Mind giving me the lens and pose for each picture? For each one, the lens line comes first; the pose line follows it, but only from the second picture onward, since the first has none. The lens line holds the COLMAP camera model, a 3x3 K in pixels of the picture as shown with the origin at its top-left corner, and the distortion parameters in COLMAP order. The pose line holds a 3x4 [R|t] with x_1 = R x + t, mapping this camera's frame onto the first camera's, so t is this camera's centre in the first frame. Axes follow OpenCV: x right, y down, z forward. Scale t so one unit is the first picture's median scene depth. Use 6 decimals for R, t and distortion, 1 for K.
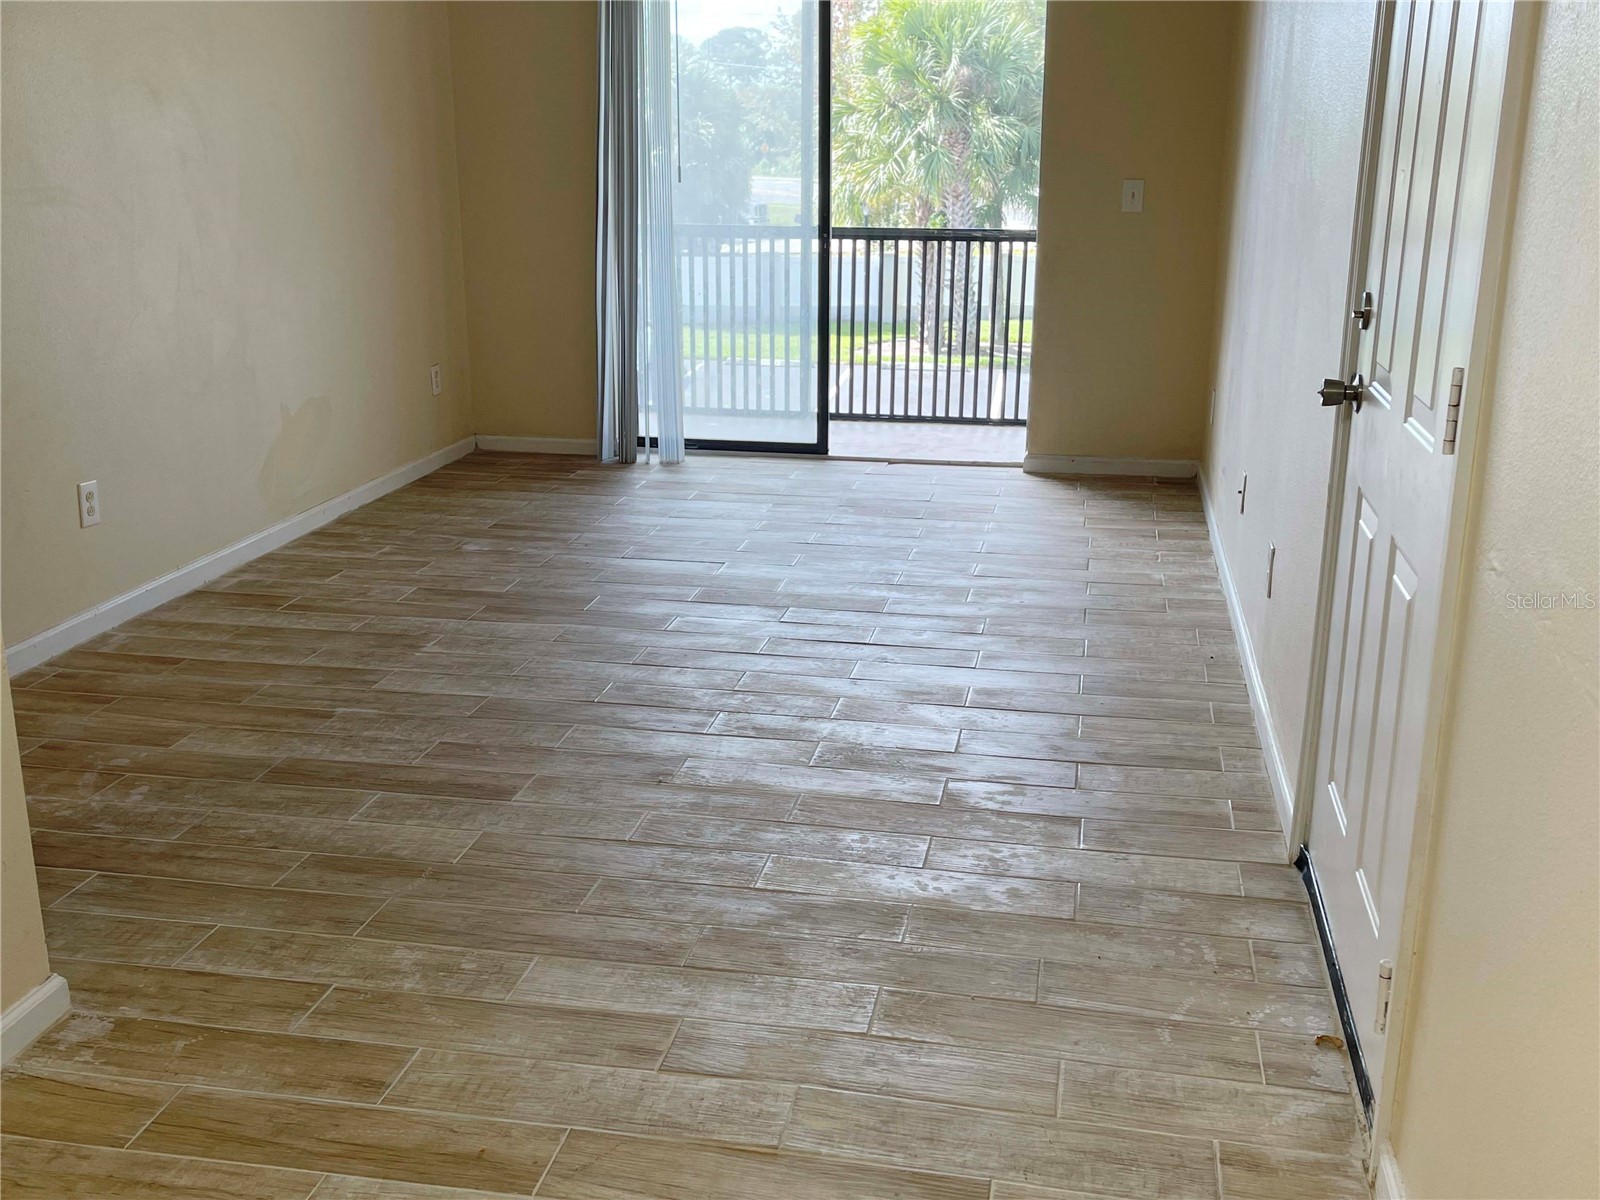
lens RADIAL K [[1593.2, 0, 800.0], [0, 1593.2, 600.0], [0, 0, 1]] dist [0.104060, -0.207596]
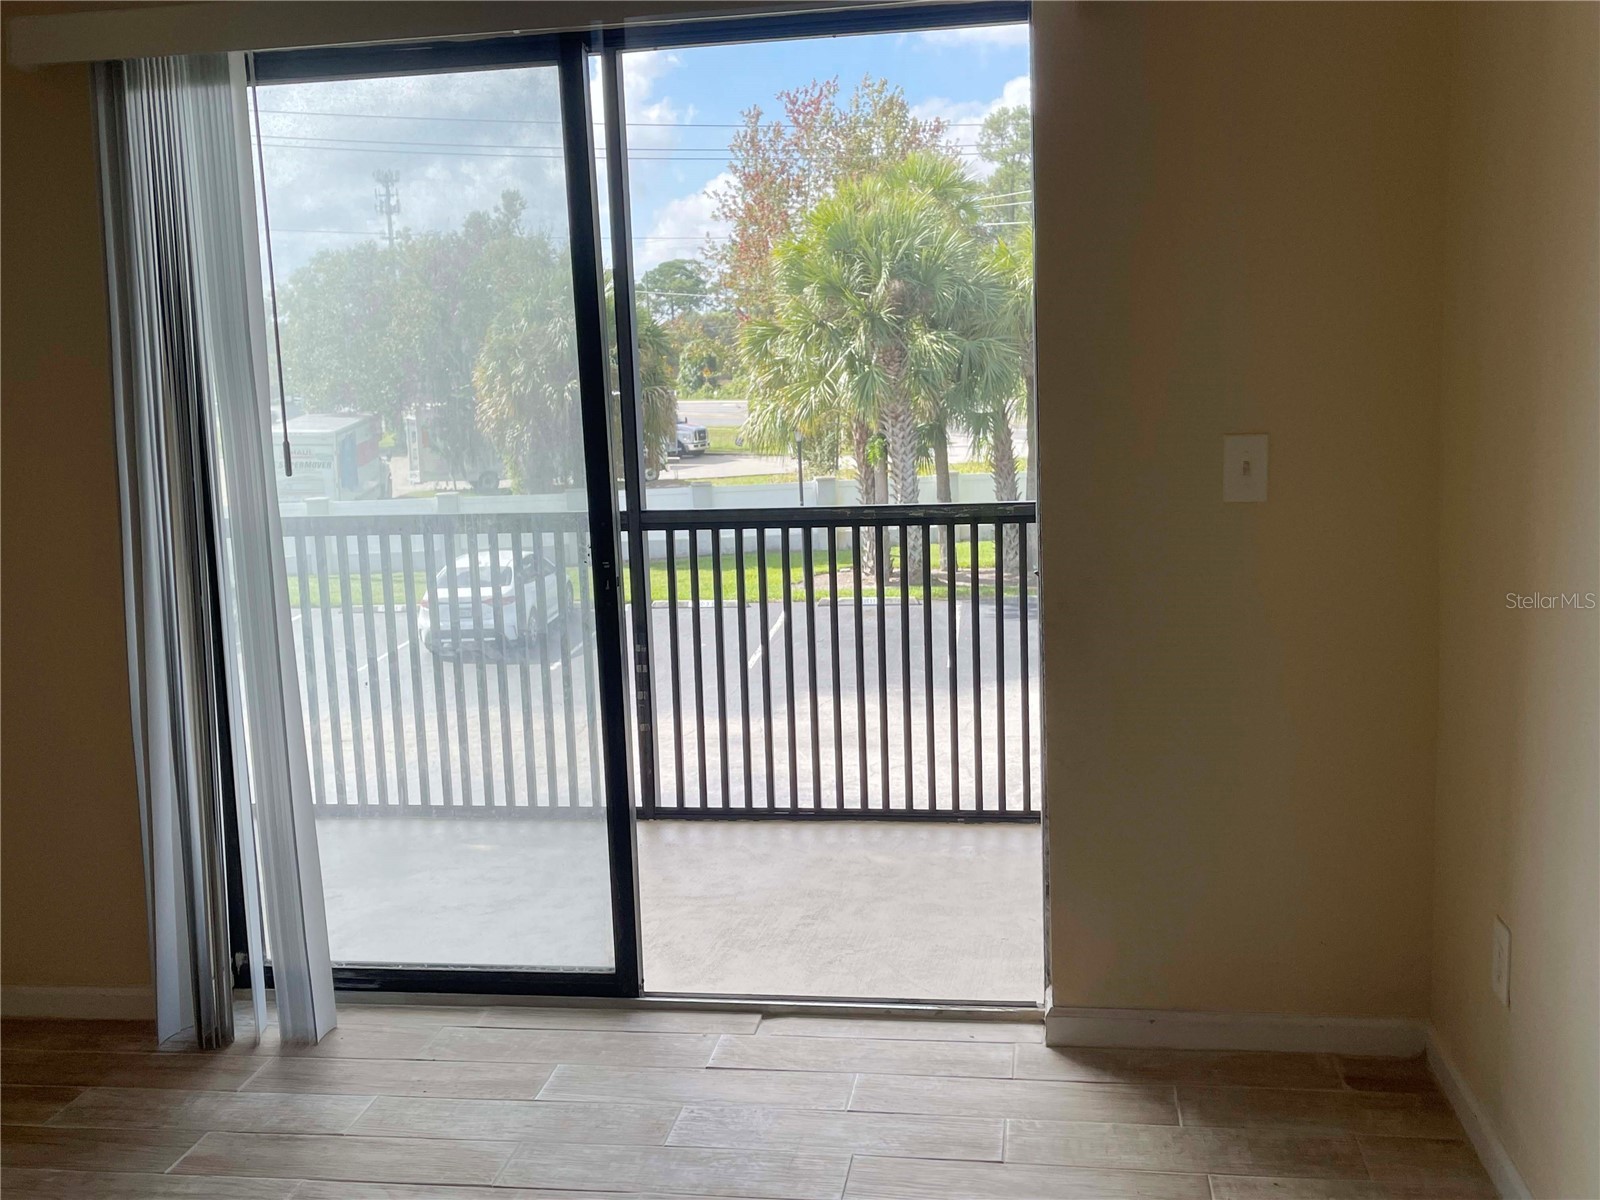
lens RADIAL K [[1568.9, 0, 800.0], [0, 1568.9, 600.0], [0, 0, 1]] dist [0.200458, -0.187288]
pose [[0.998595, -0.045774, 0.026711, 0.014656], [0.048837, 0.990525, -0.128359, -0.036176], [-0.020582, 0.129483, 0.991368, 0.123961]]
